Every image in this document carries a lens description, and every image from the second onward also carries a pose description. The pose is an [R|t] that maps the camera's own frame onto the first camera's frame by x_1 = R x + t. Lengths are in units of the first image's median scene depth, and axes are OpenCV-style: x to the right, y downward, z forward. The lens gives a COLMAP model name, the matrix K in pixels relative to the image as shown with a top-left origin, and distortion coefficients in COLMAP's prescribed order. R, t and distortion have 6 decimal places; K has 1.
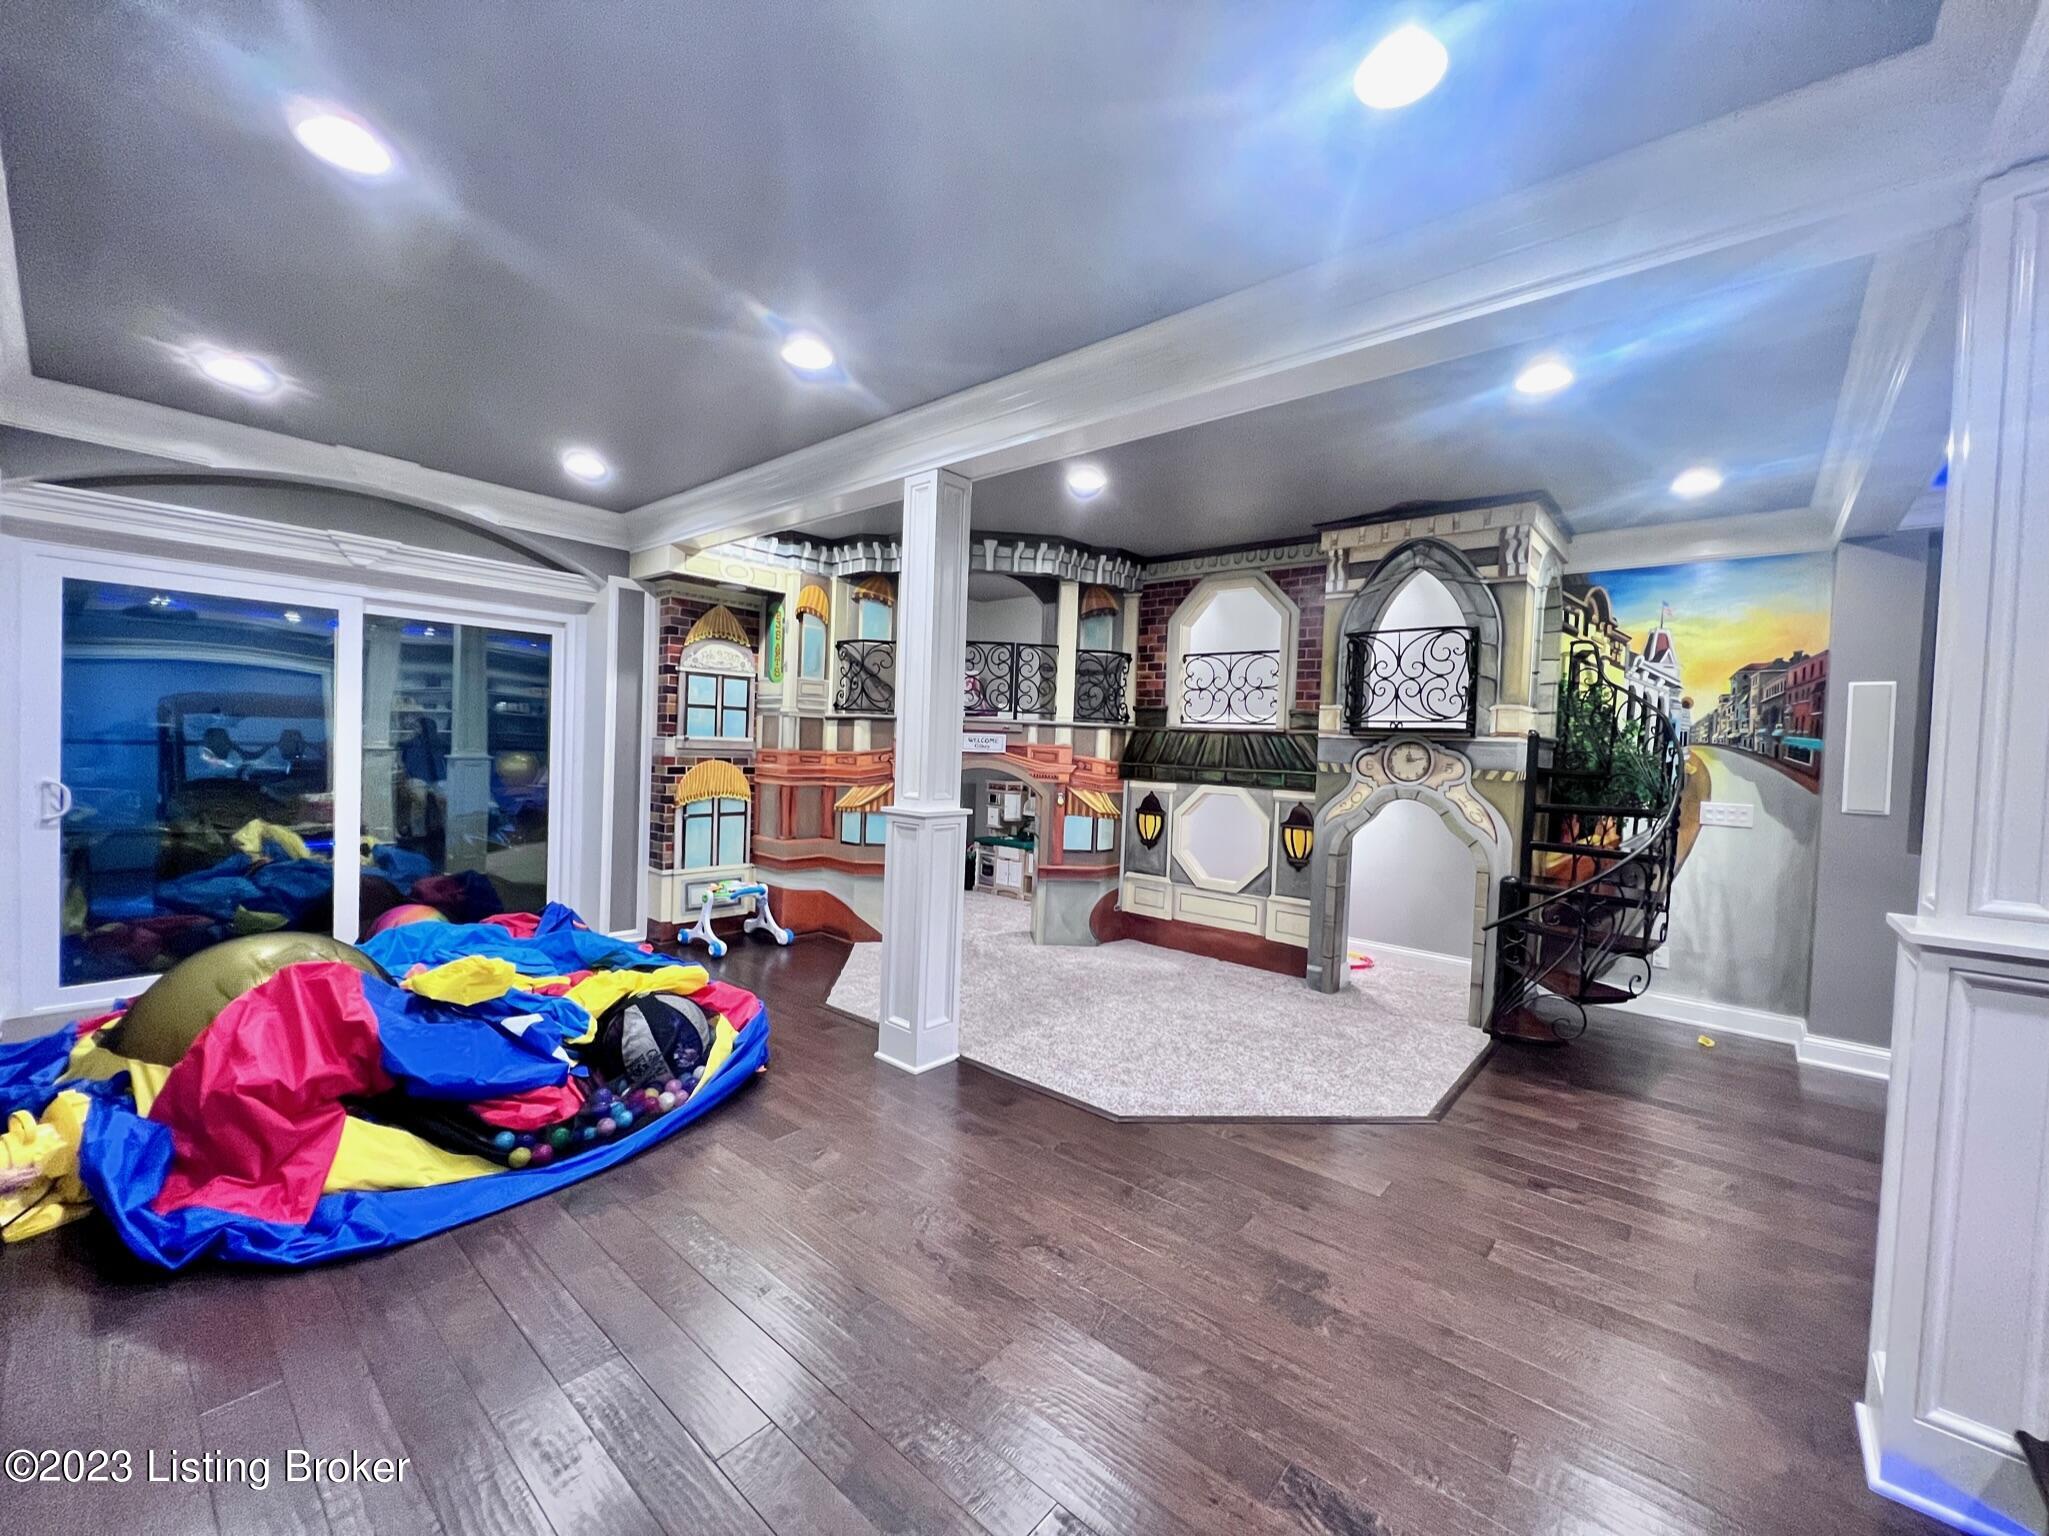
lens RADIAL K [[817.7, 0, 1021.0], [0, 817.7, 767.9], [0, 0, 1]] dist [-0.001610, -0.000580]
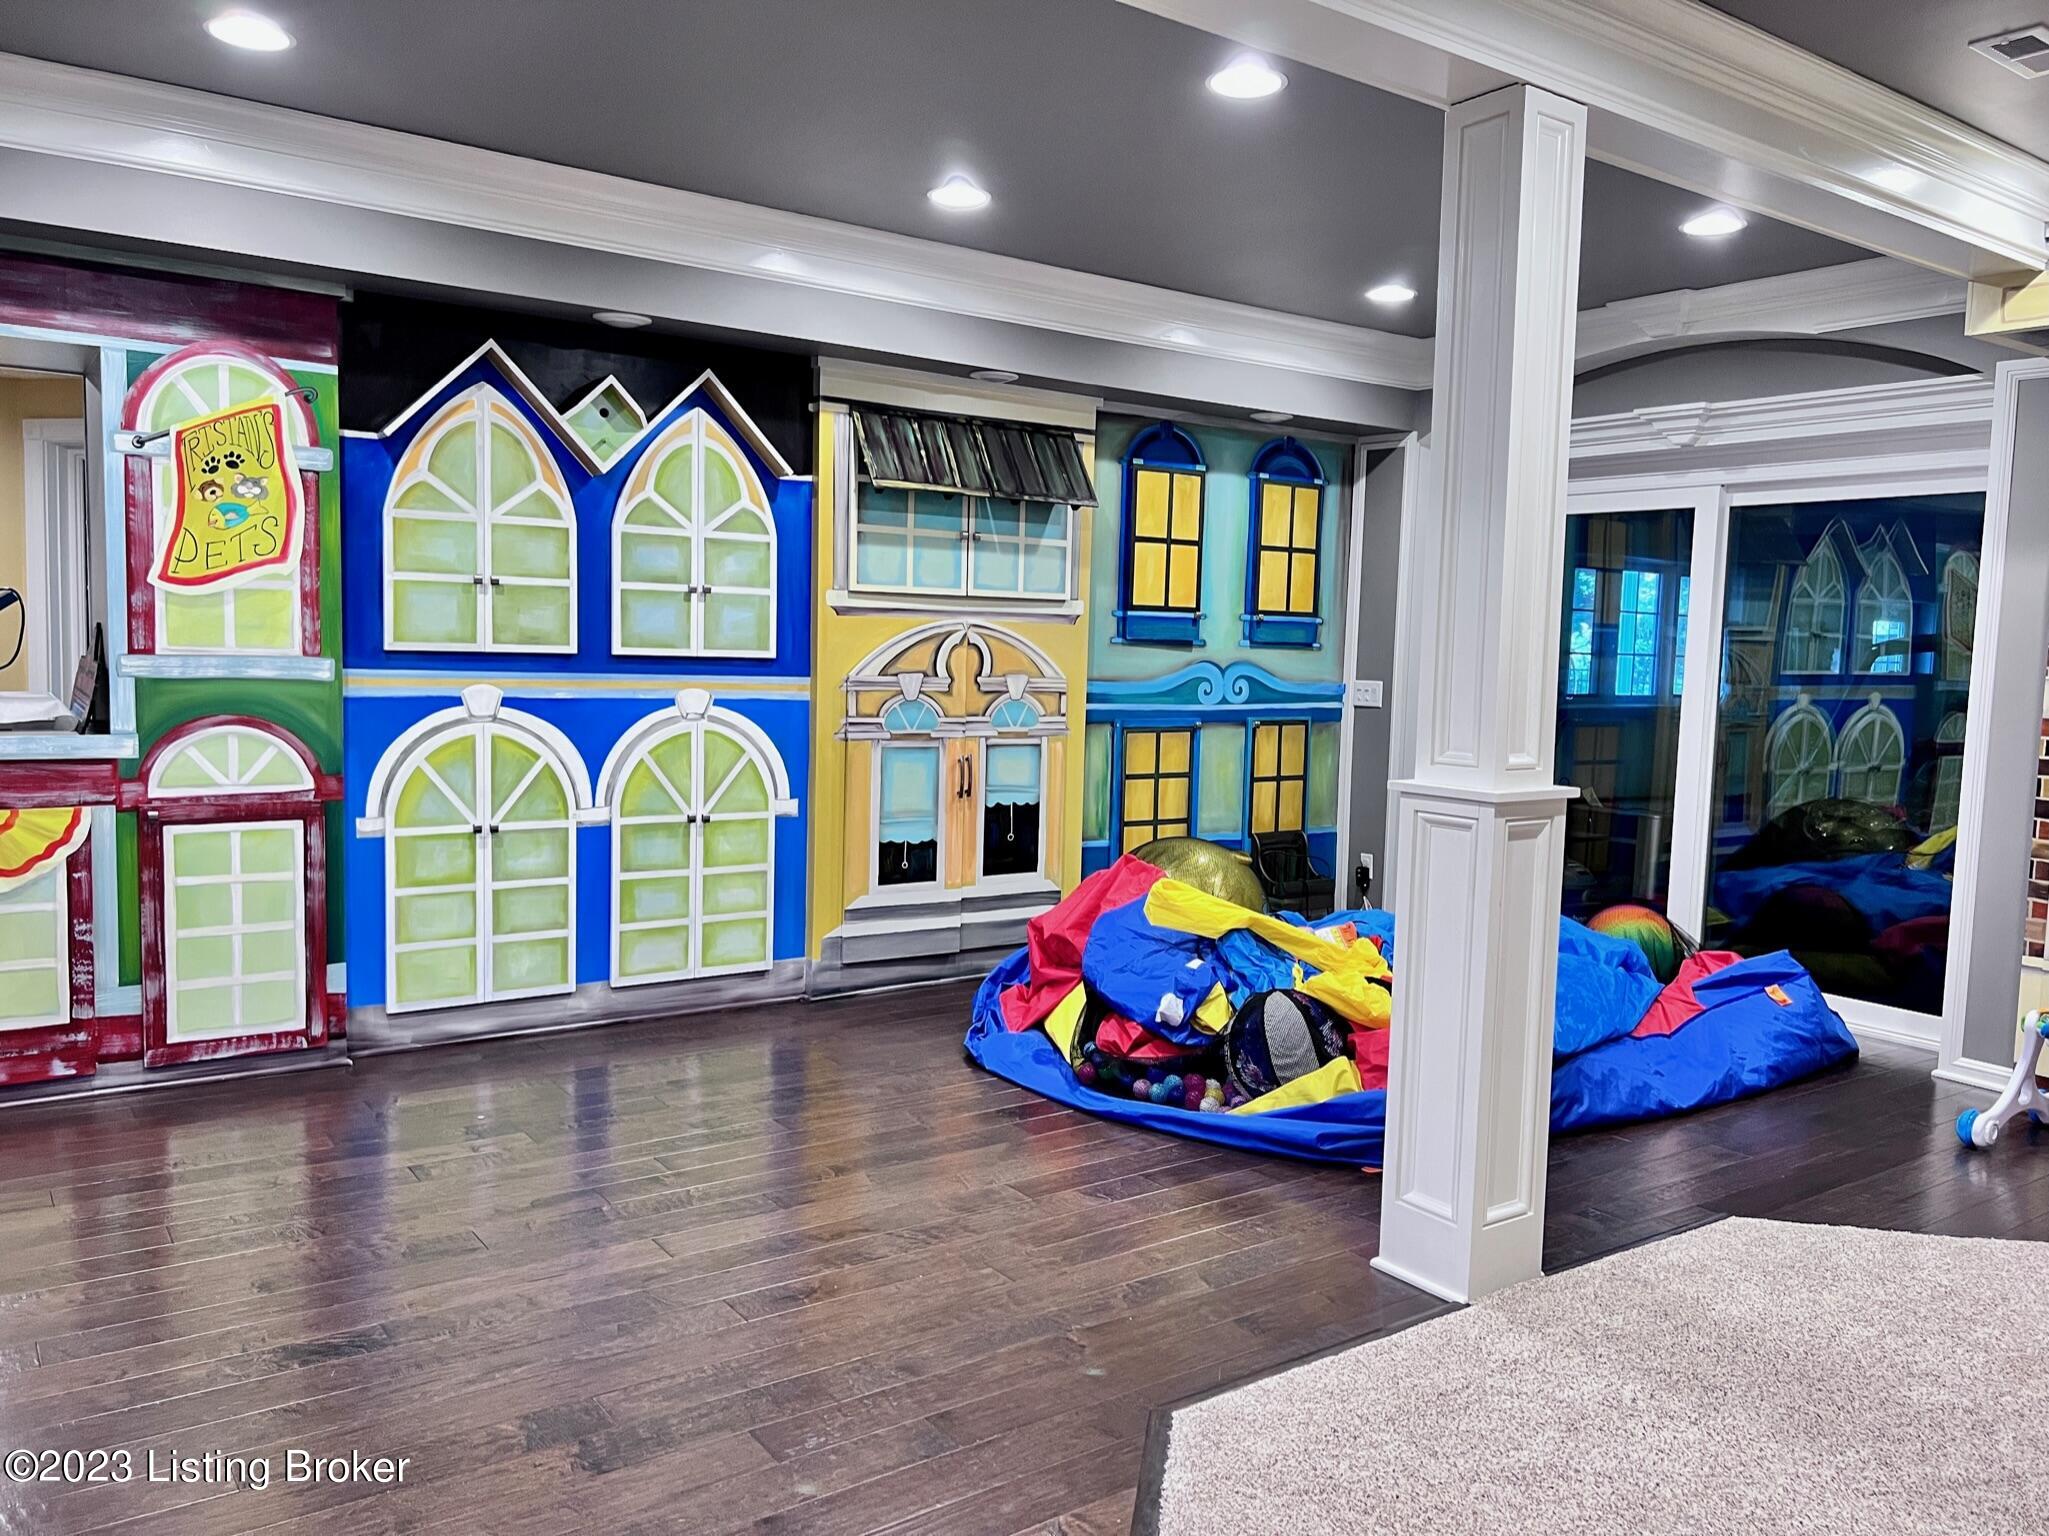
lens RADIAL K [[1531.2, 0, 1024.5], [0, 1531.2, 768.0], [0, 0, 1]] dist [0.062173, -0.088526]
pose [[-0.237032, 0.034521, -0.970888, 0.623309], [-0.069632, 0.996194, 0.052421, 0.009824], [0.969003, 0.080031, -0.233726, 0.692418]]
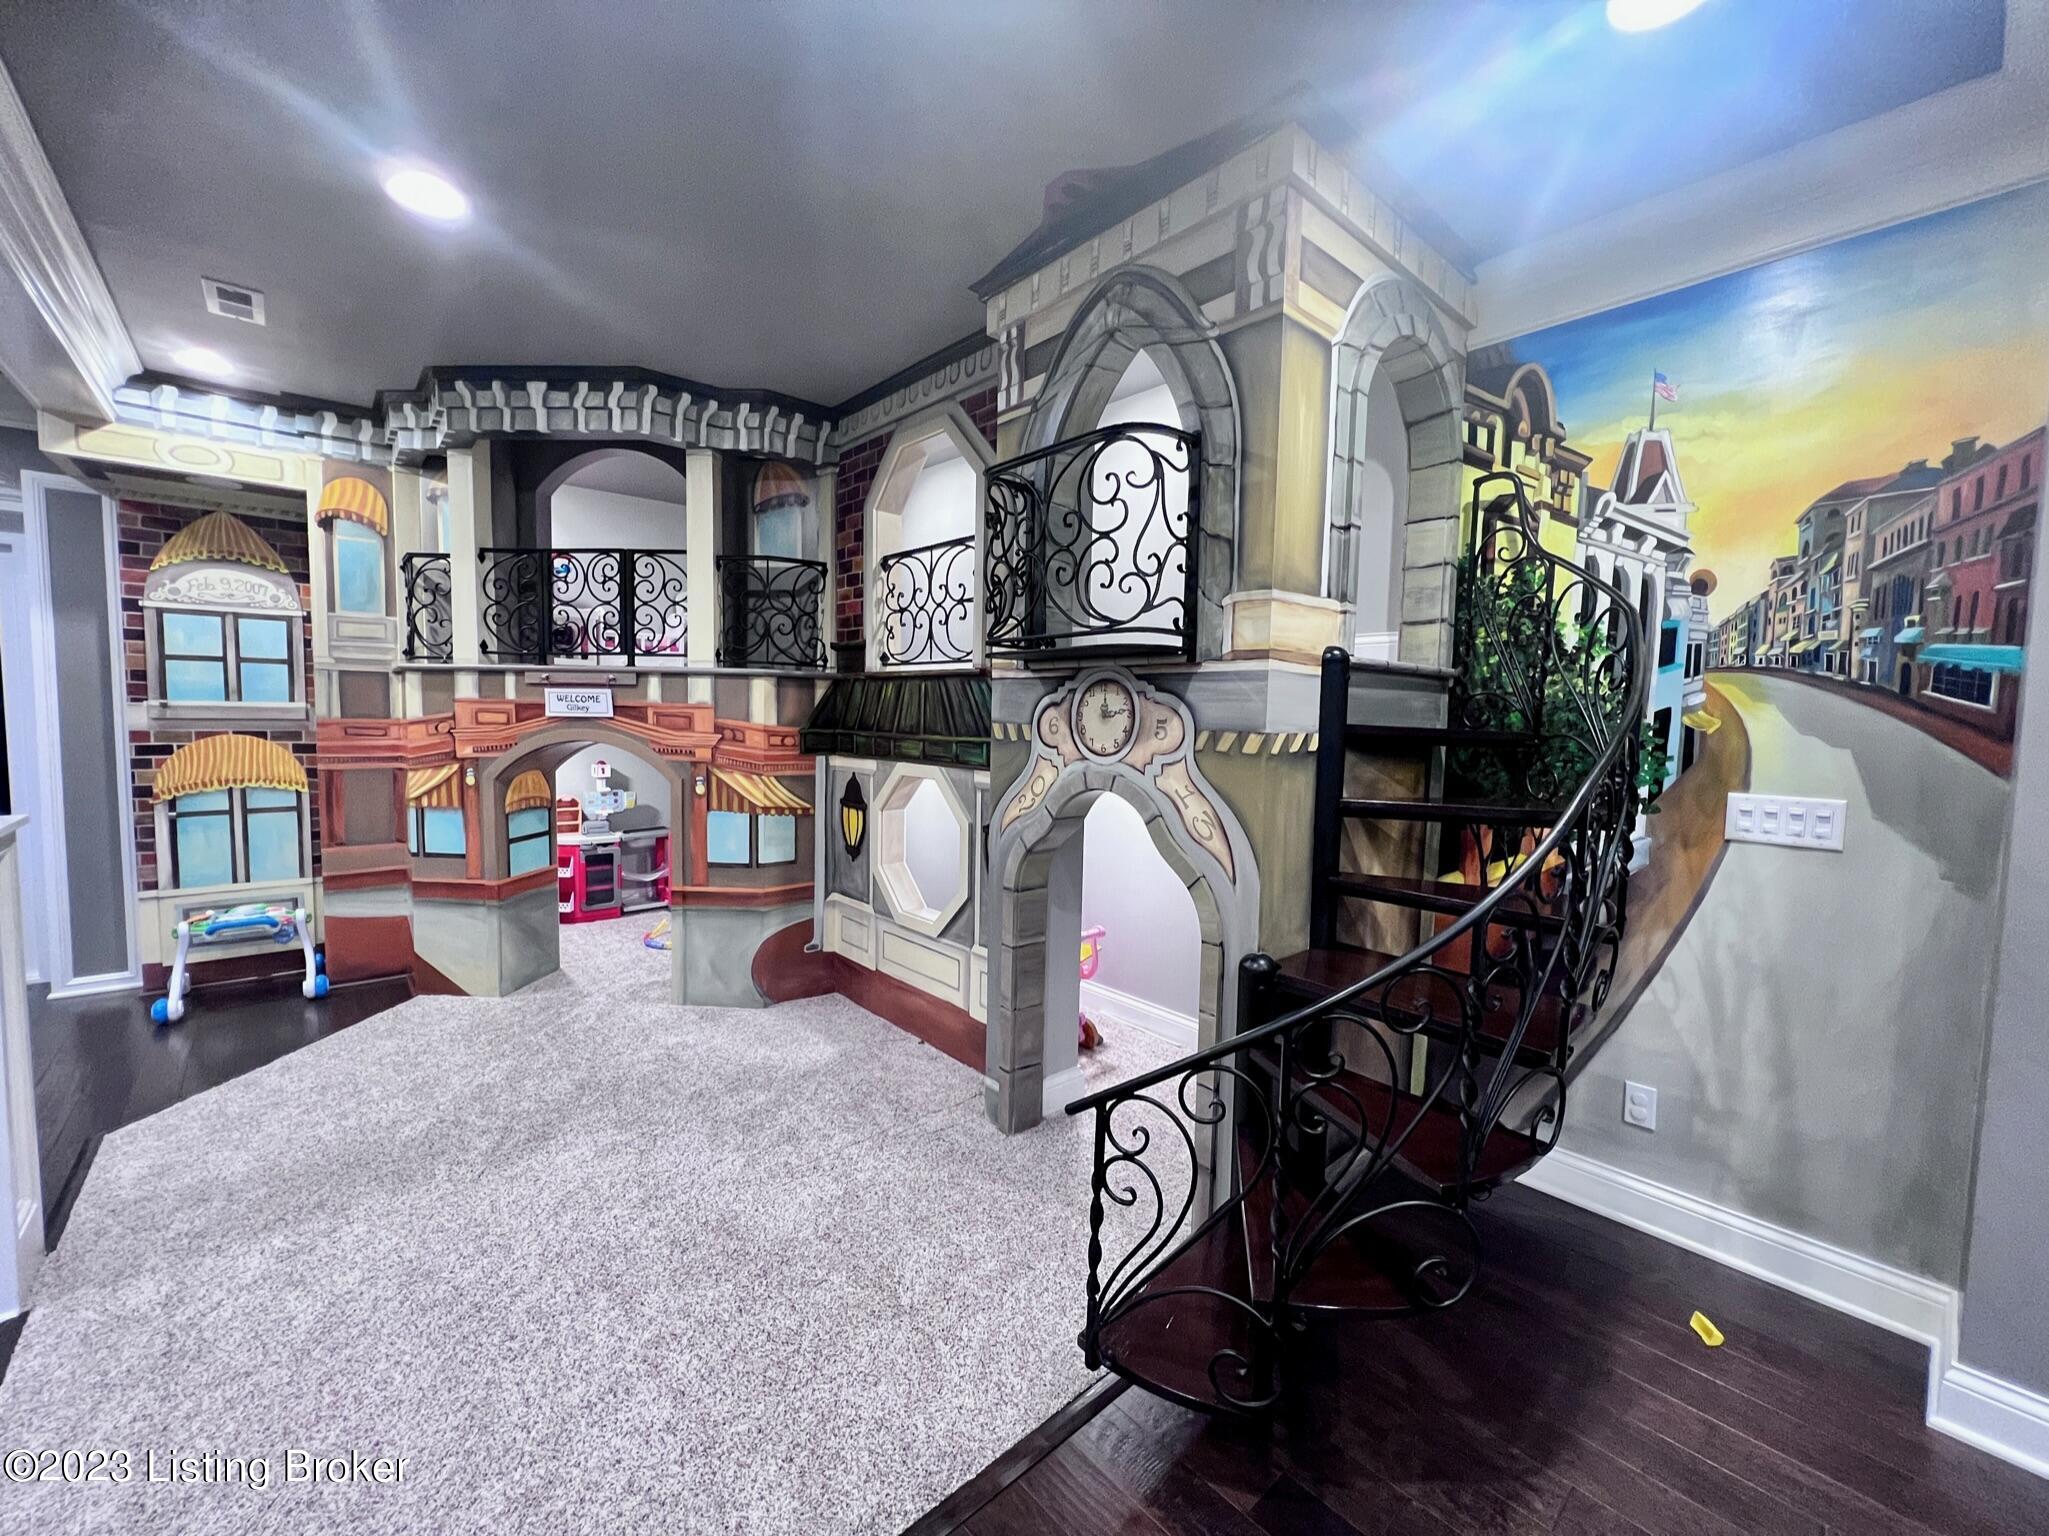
lens RADIAL K [[817.7, 0, 1021.0], [0, 817.7, 767.9], [0, 0, 1]] dist [-0.001610, -0.000580]
pose [[0.991326, -0.009237, -0.131098, 0.442272], [0.013921, 0.999295, 0.034855, 0.004854], [0.130683, -0.036377, 0.990757, 0.434124]]
